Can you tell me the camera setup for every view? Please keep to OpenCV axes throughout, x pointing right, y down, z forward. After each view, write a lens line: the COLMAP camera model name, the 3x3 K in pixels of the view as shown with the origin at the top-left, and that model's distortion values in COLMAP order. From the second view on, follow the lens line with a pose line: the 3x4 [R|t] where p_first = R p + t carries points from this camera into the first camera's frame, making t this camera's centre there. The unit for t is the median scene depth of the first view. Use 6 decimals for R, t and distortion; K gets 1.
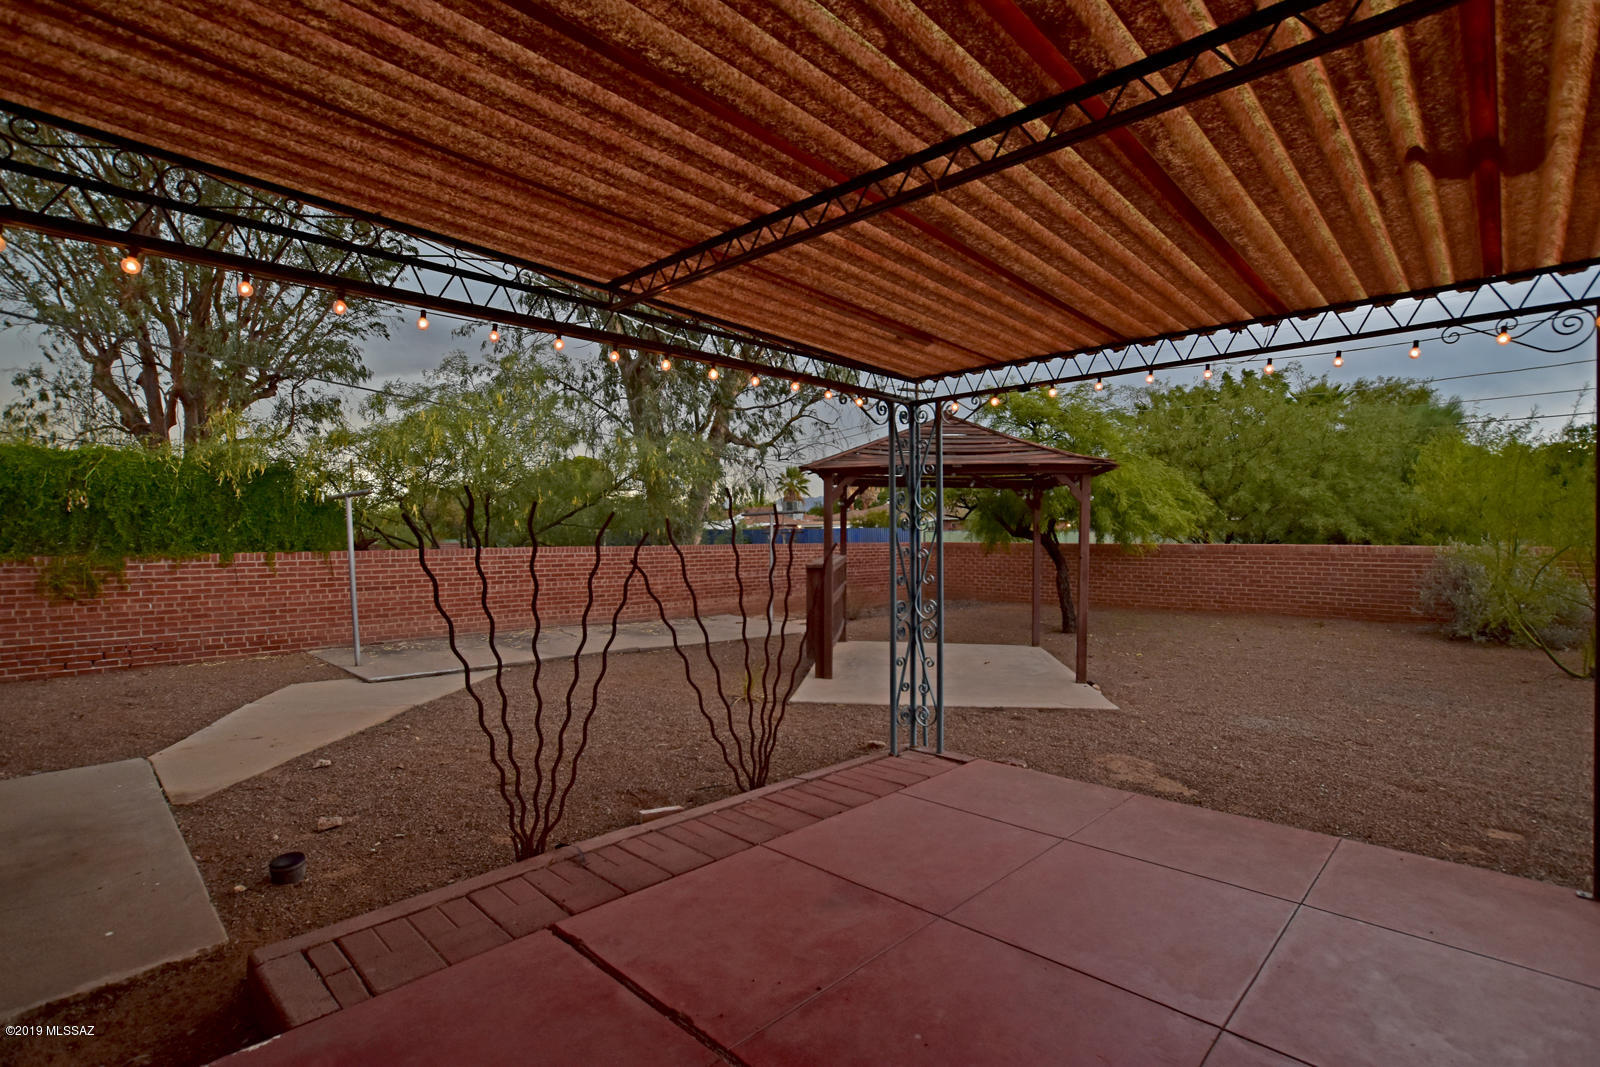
lens RADIAL K [[765.9, 0, 807.5], [0, 765.9, 540.1], [0, 0, 1]] dist [-0.075387, 0.032616]
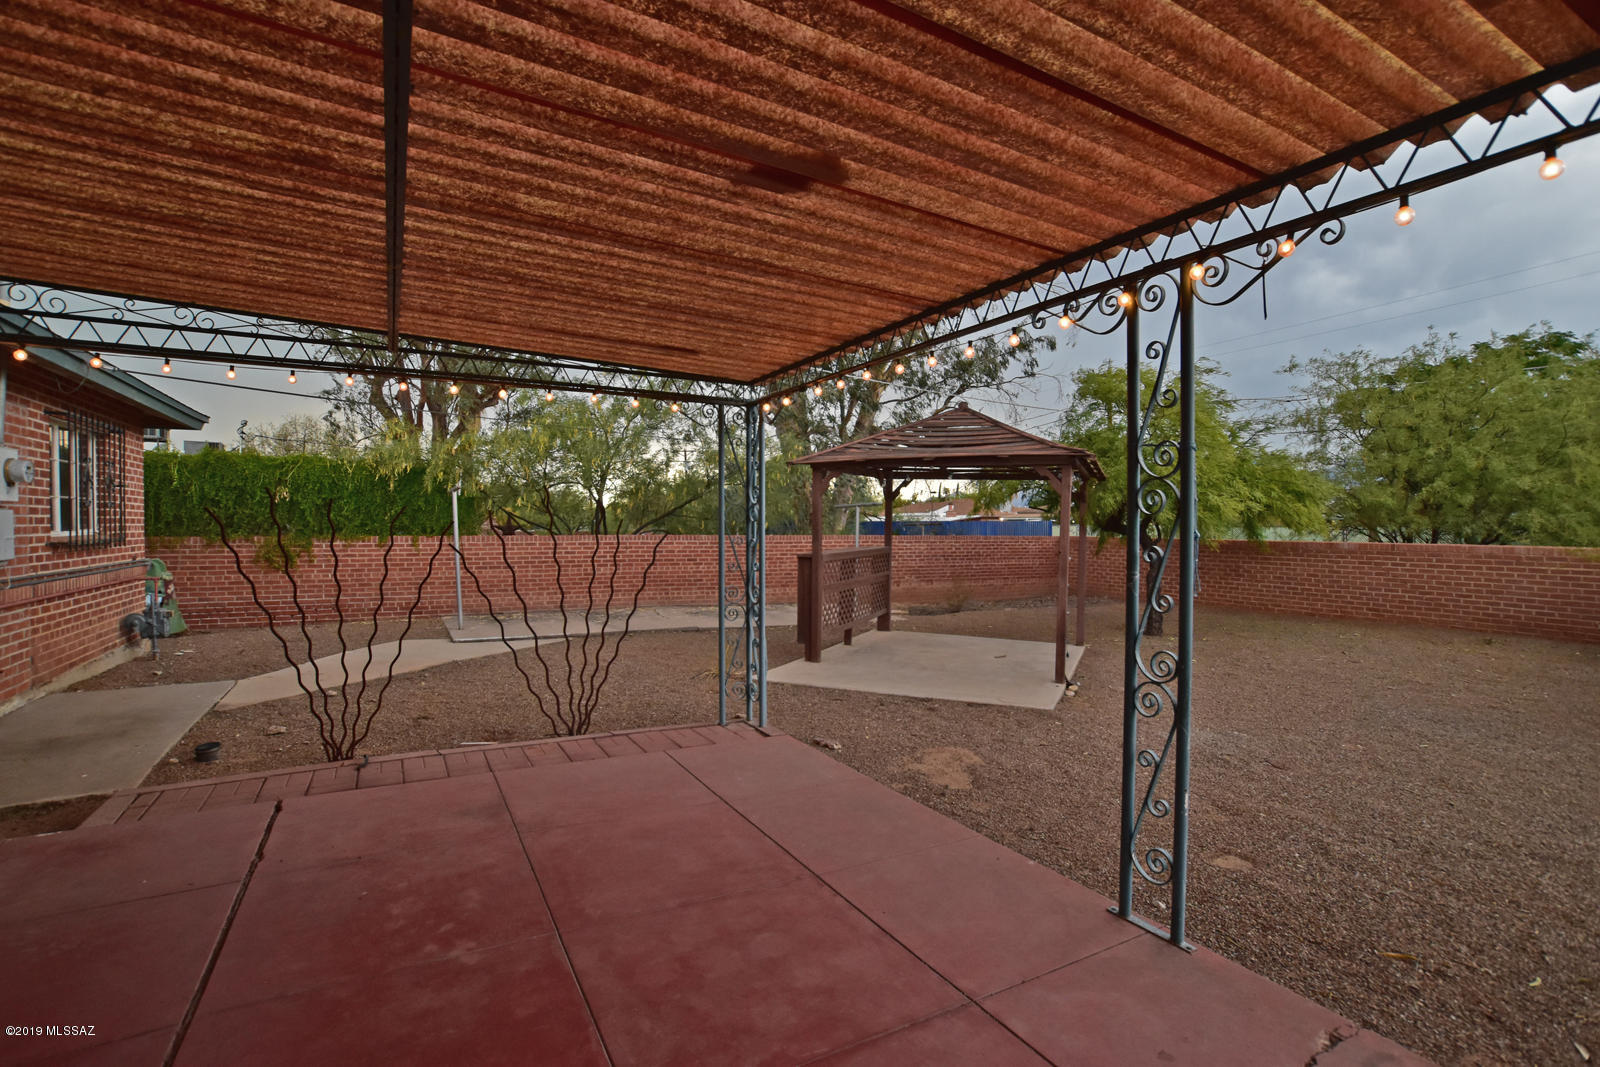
lens RADIAL K [[765.9, 0, 807.5], [0, 765.9, 540.1], [0, 0, 1]] dist [-0.075387, 0.032616]
pose [[0.955676, 0.015744, -0.293999, 0.556029], [-0.012498, 0.999838, 0.012916, -0.001818], [0.294155, -0.008669, 0.955718, -0.020320]]
